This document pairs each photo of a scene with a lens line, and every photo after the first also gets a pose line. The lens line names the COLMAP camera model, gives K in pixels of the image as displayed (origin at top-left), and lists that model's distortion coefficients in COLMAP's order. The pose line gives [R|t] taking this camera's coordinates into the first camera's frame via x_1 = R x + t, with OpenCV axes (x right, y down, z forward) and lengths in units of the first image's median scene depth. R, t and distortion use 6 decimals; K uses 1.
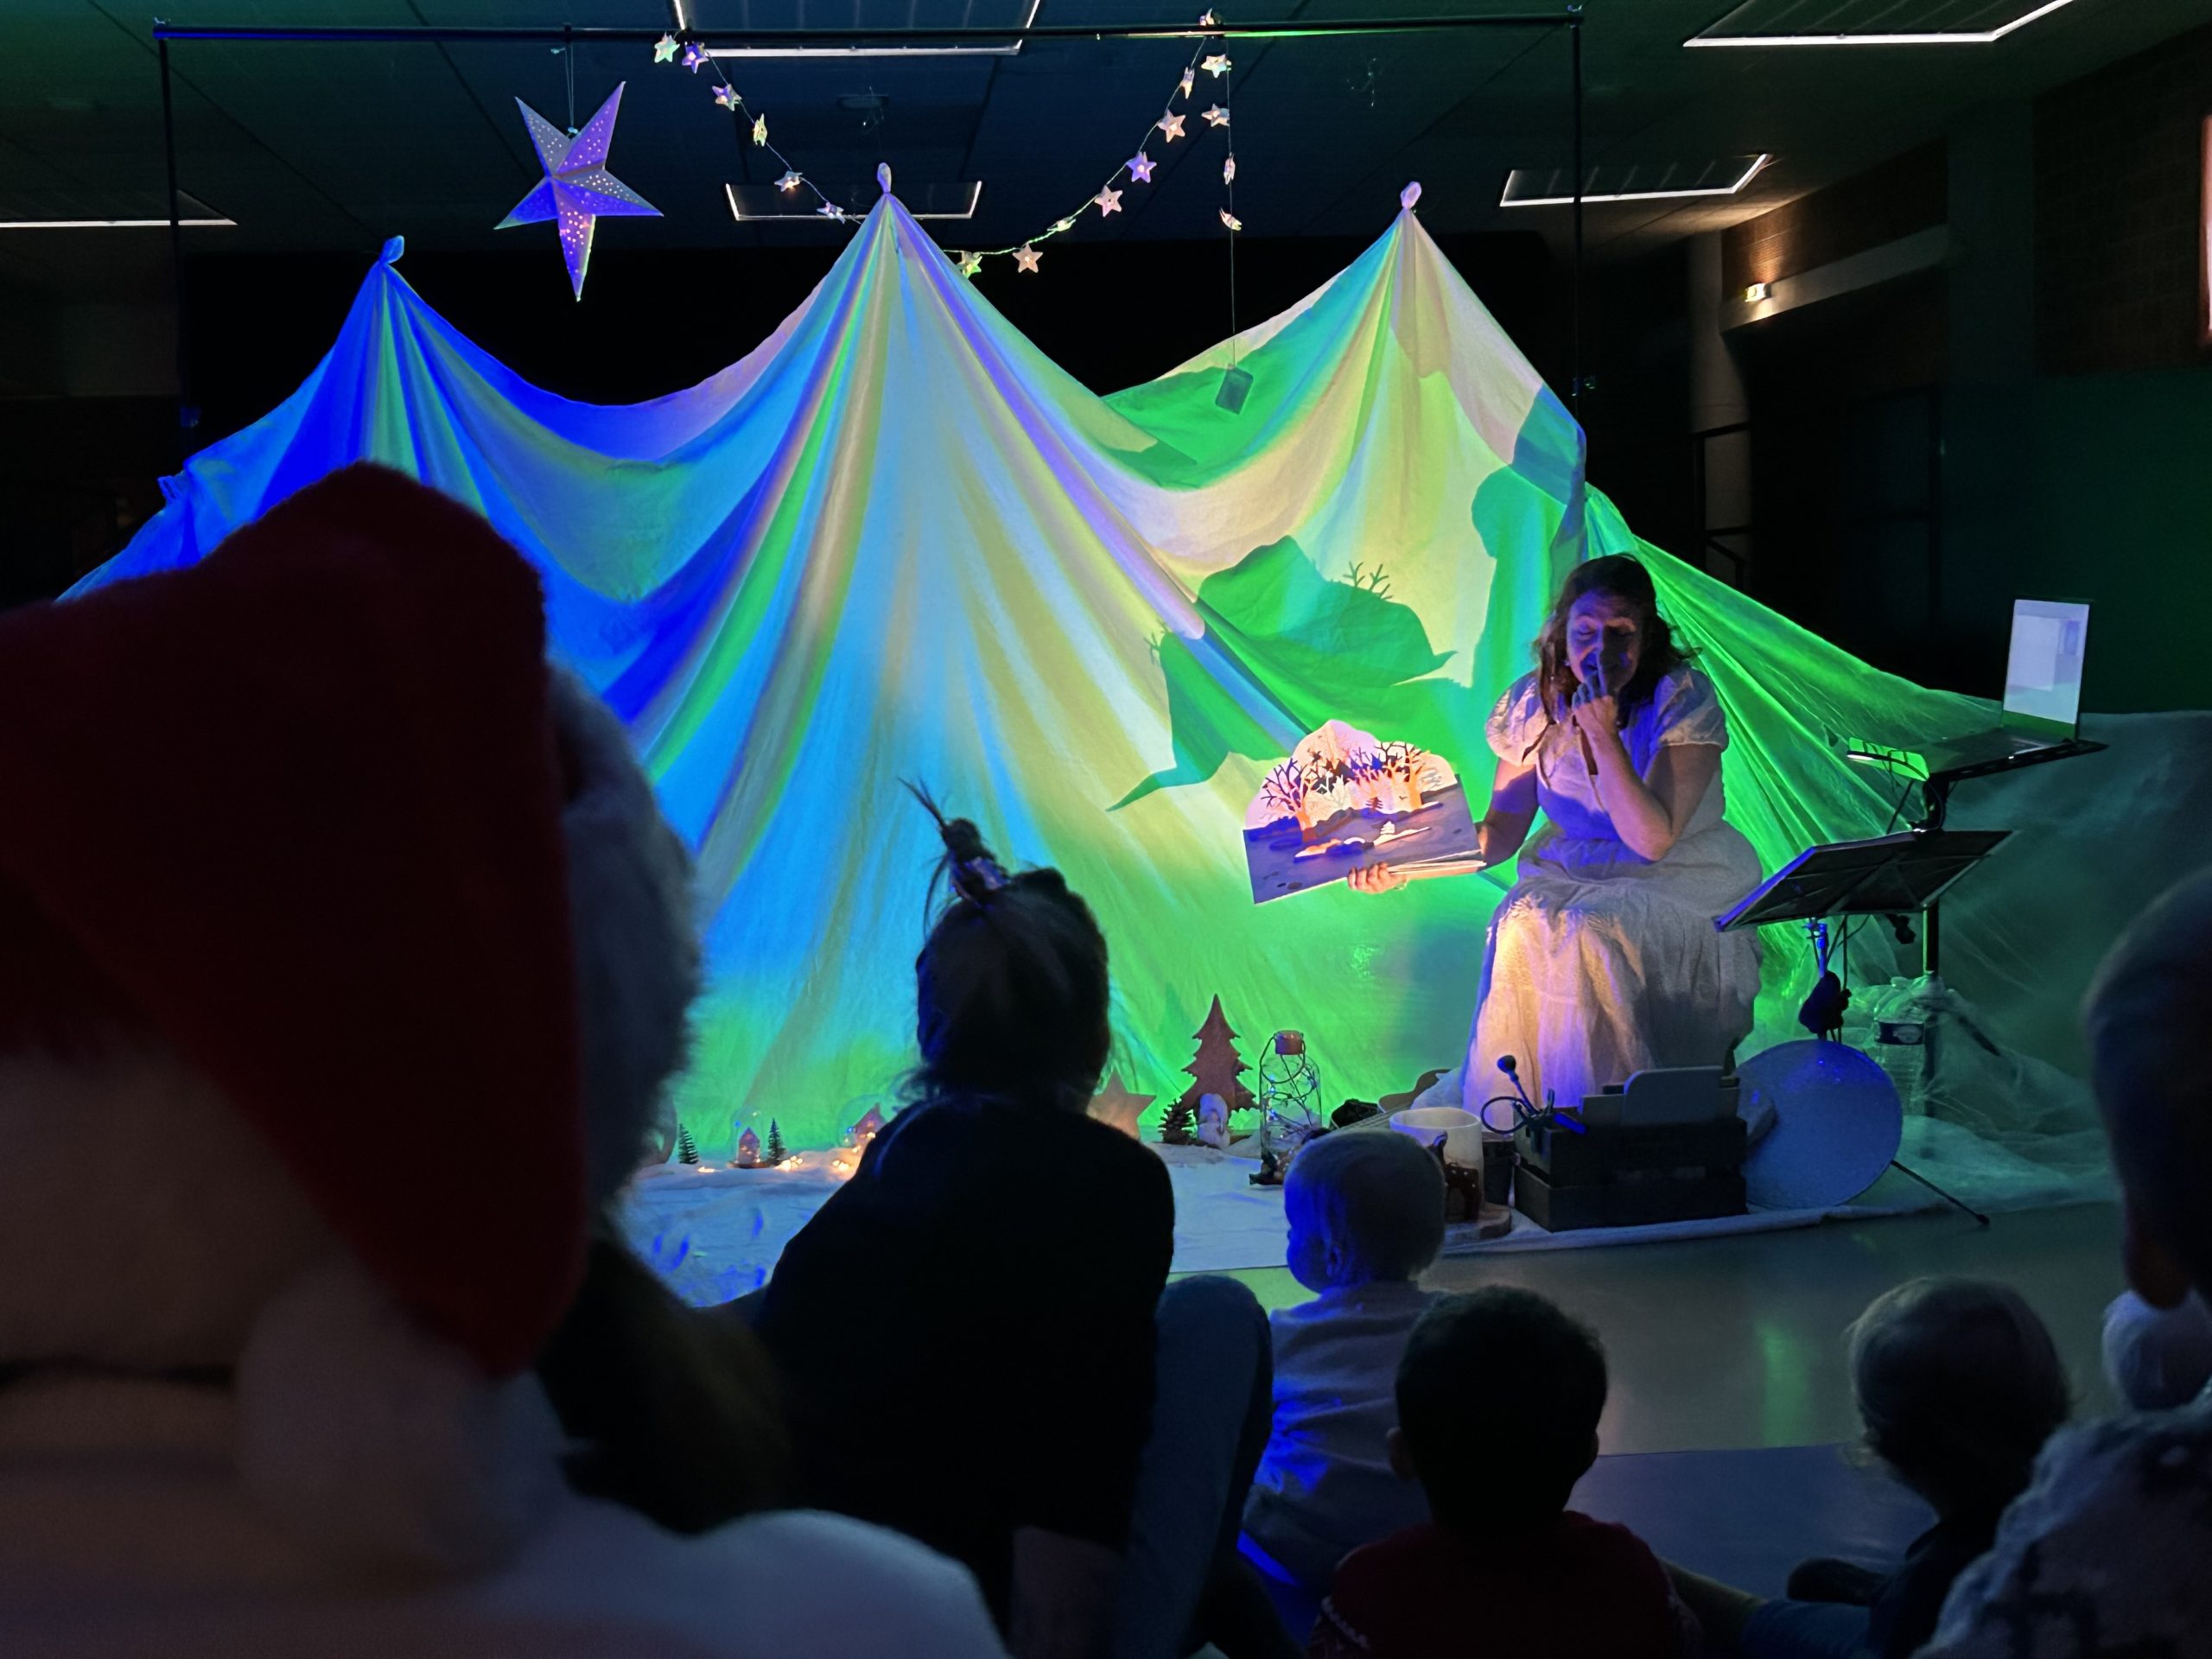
lens RADIAL K [[2669.9, 0, 1106.0], [0, 2669.9, 829.5], [0, 0, 1]] dist [0.103473, -0.036643]
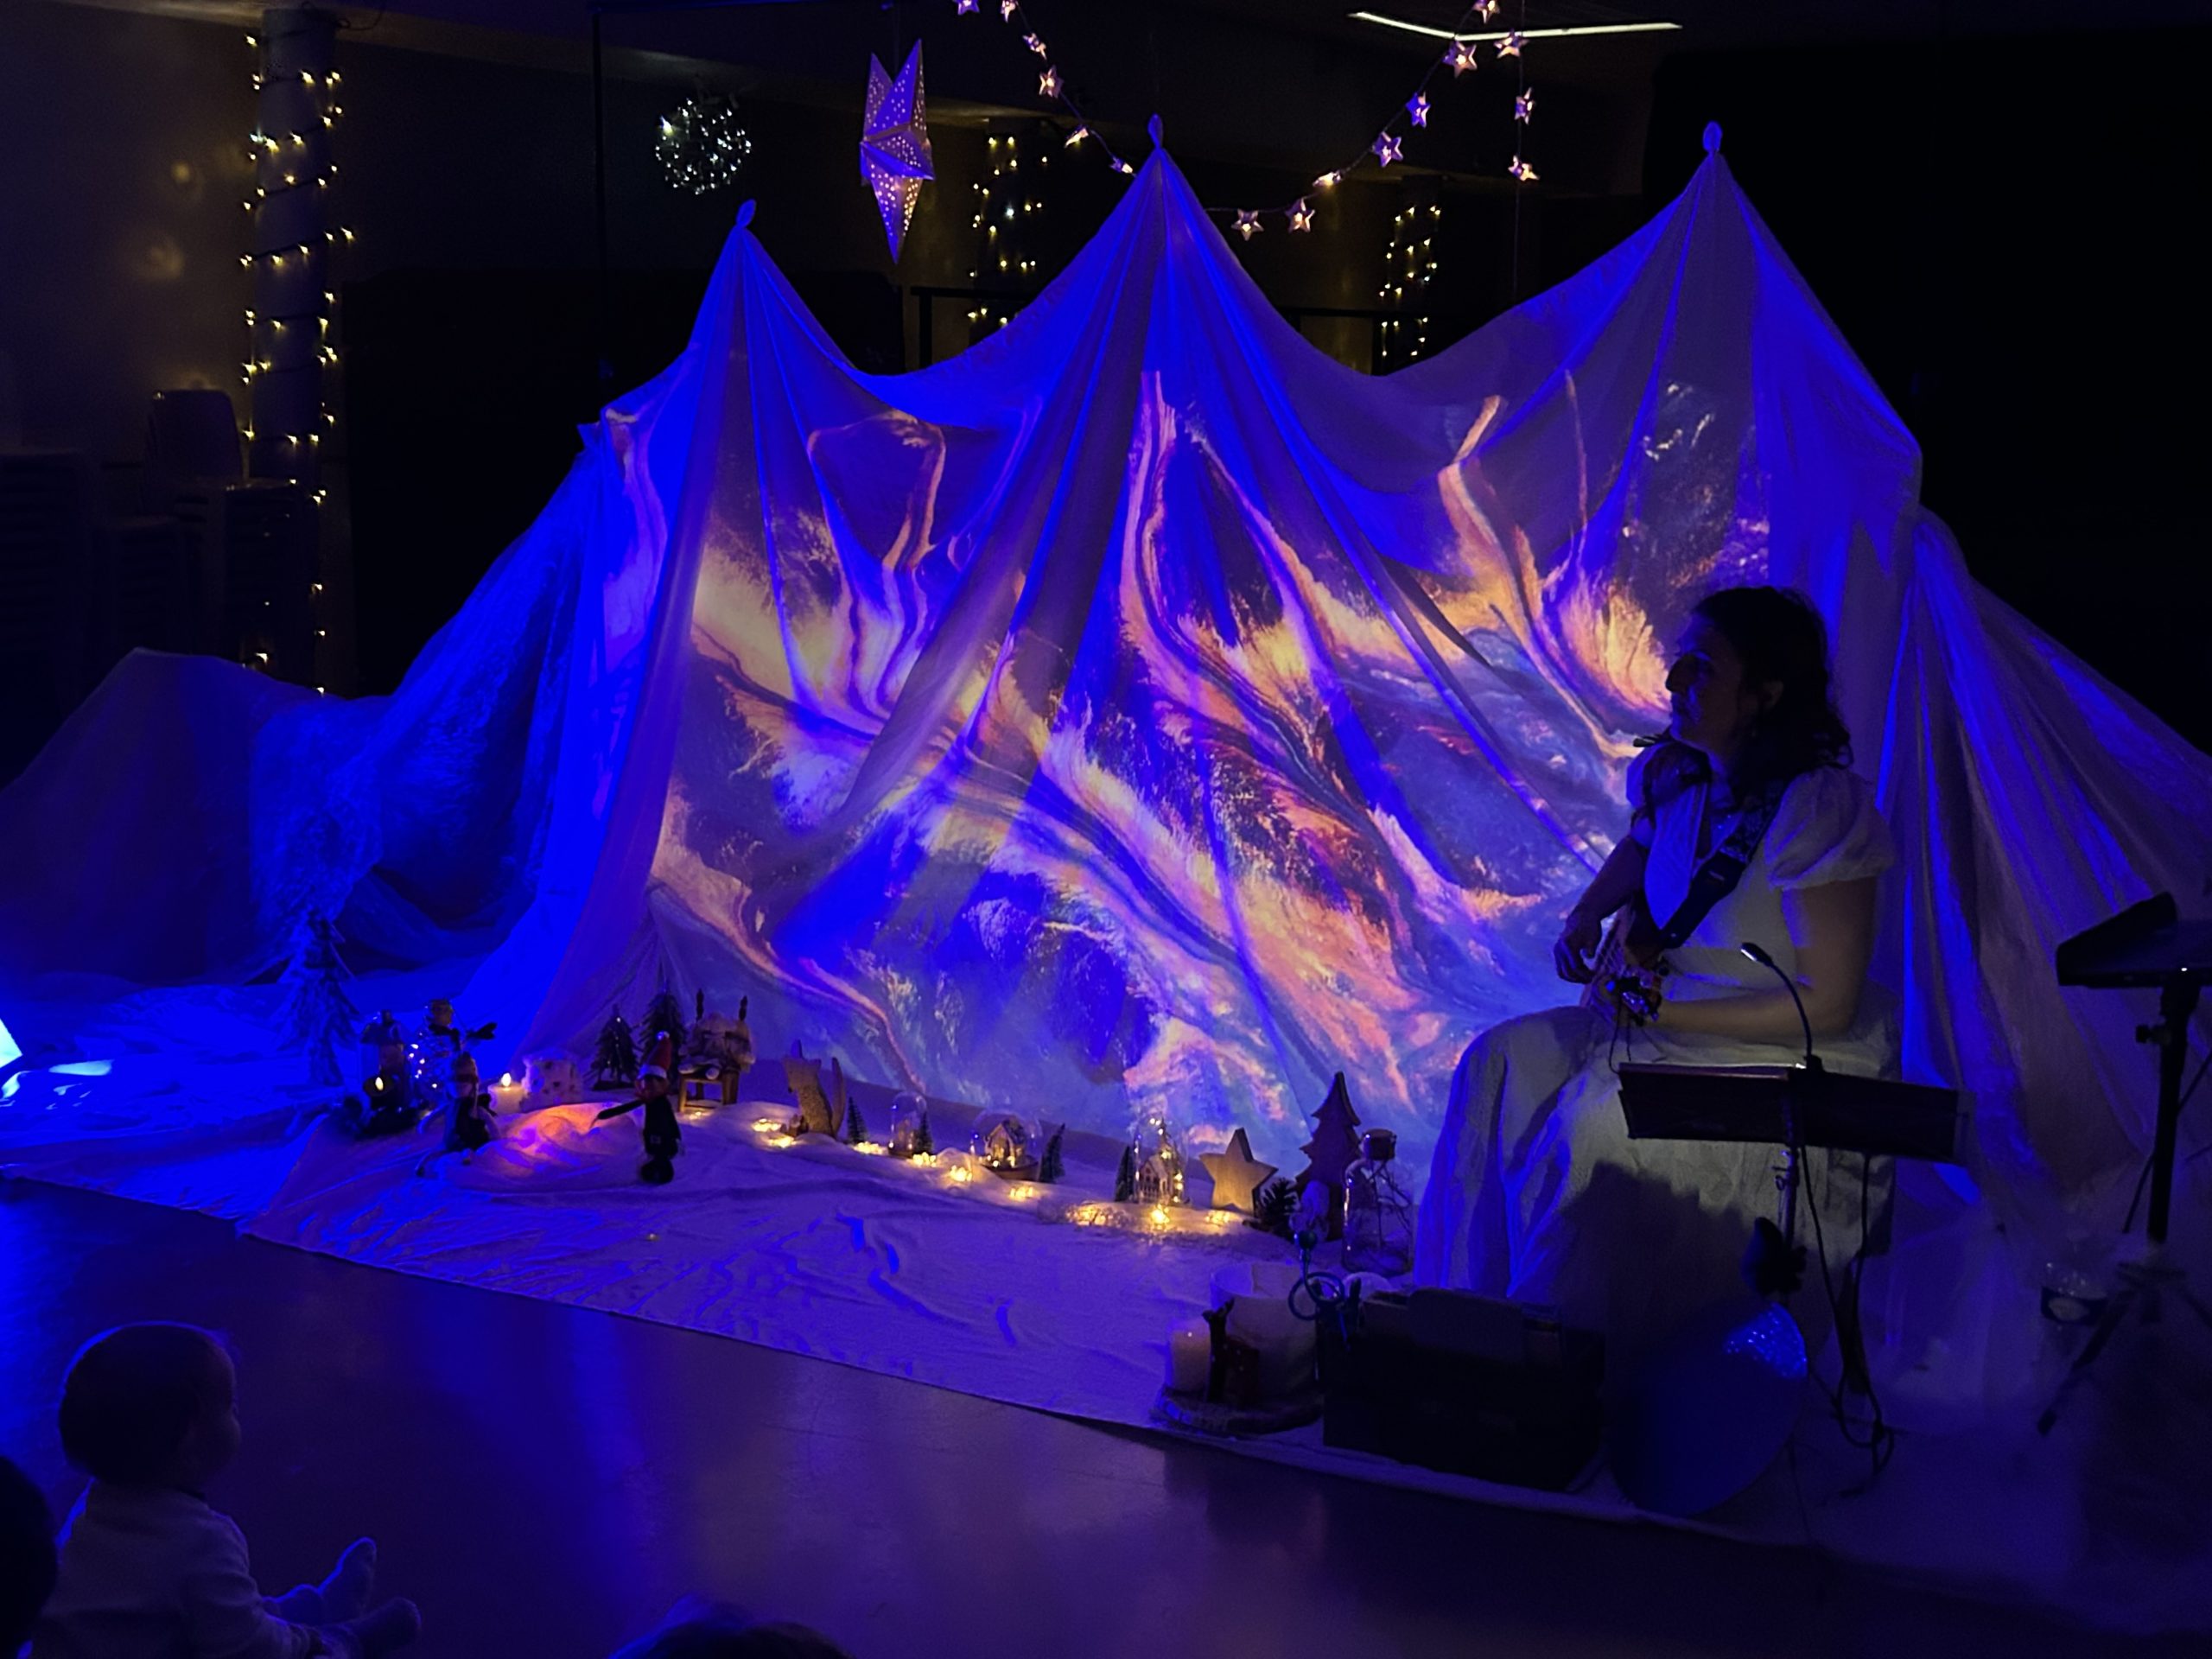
lens RADIAL K [[2752.3, 0, 1106.0], [0, 2752.3, 829.5], [0, 0, 1]] dist [0.133666, -0.011332]
pose [[0.794686, 0.136440, -0.591489, 0.491480], [-0.087985, 0.990012, 0.110158, -0.107906], [0.600611, -0.035499, 0.798753, 0.221543]]
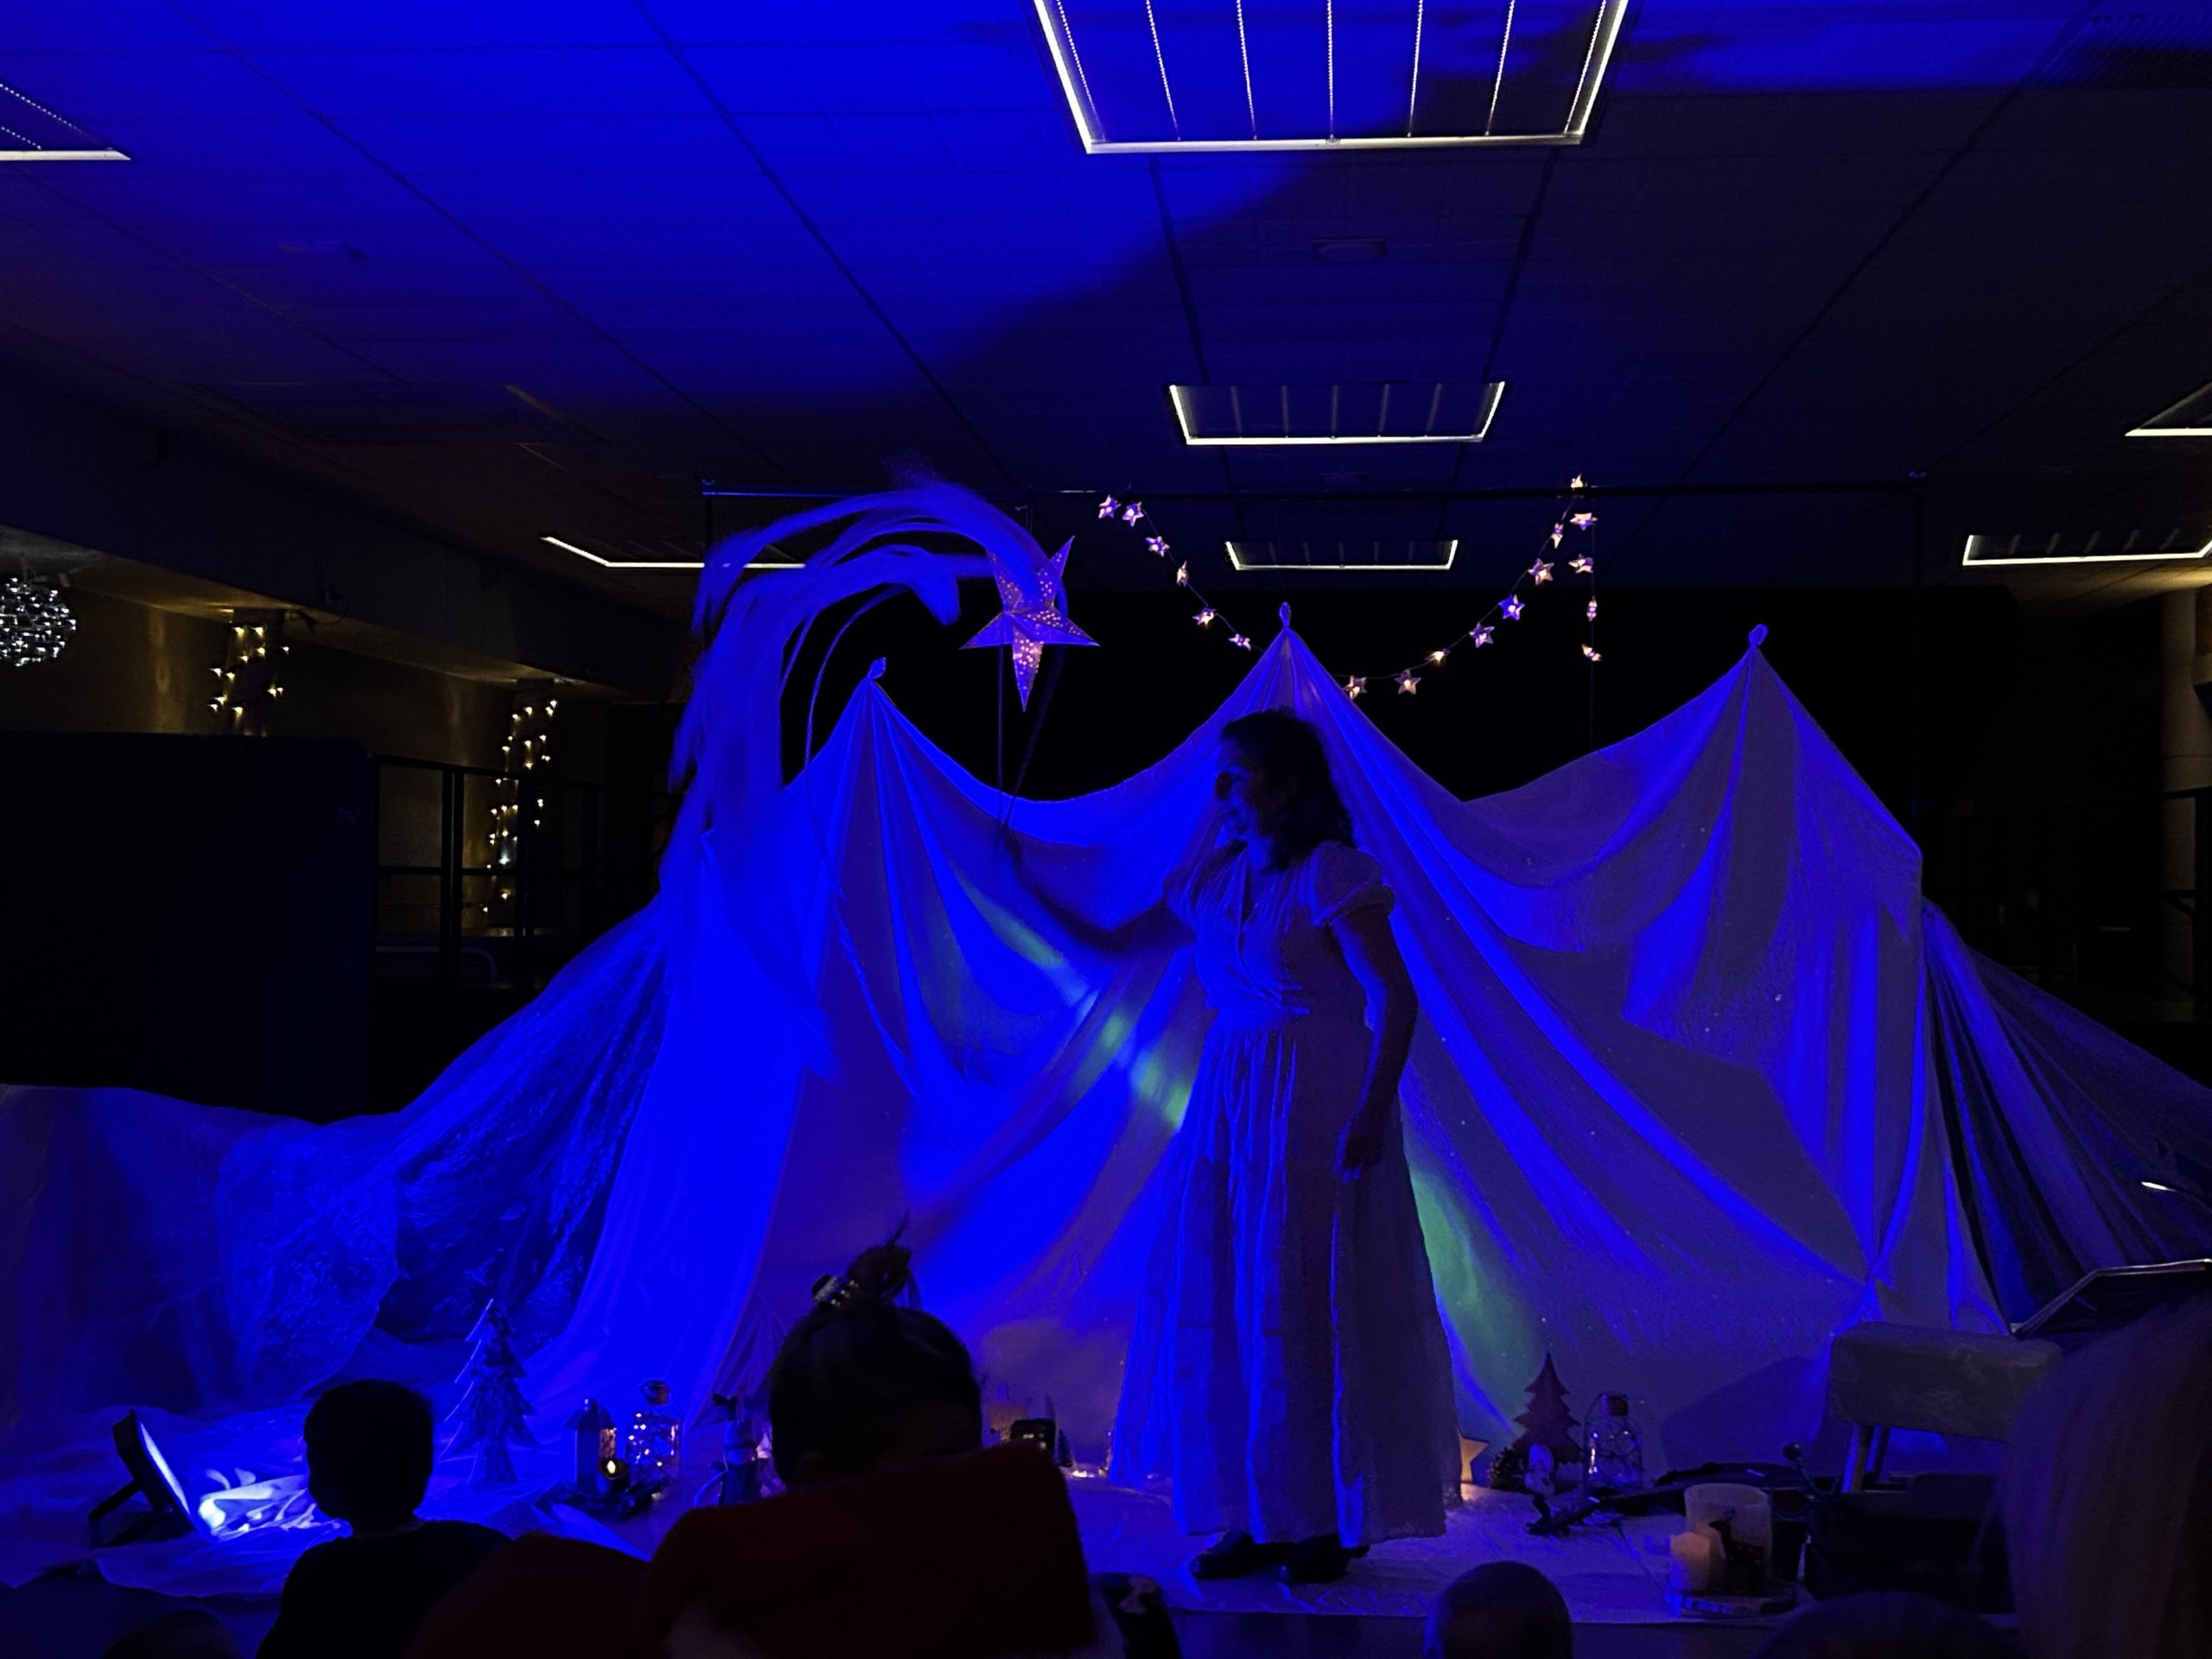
lens RADIAL K [[2521.2, 0, 1106.0], [0, 2521.2, 829.5], [0, 0, 1]] dist [0.196480, -0.547384]
pose [[0.980495, 0.035637, -0.193287, 0.055852], [-0.056251, 0.993169, -0.102232, -0.032654], [0.188324, 0.111111, 0.975801, -0.074535]]
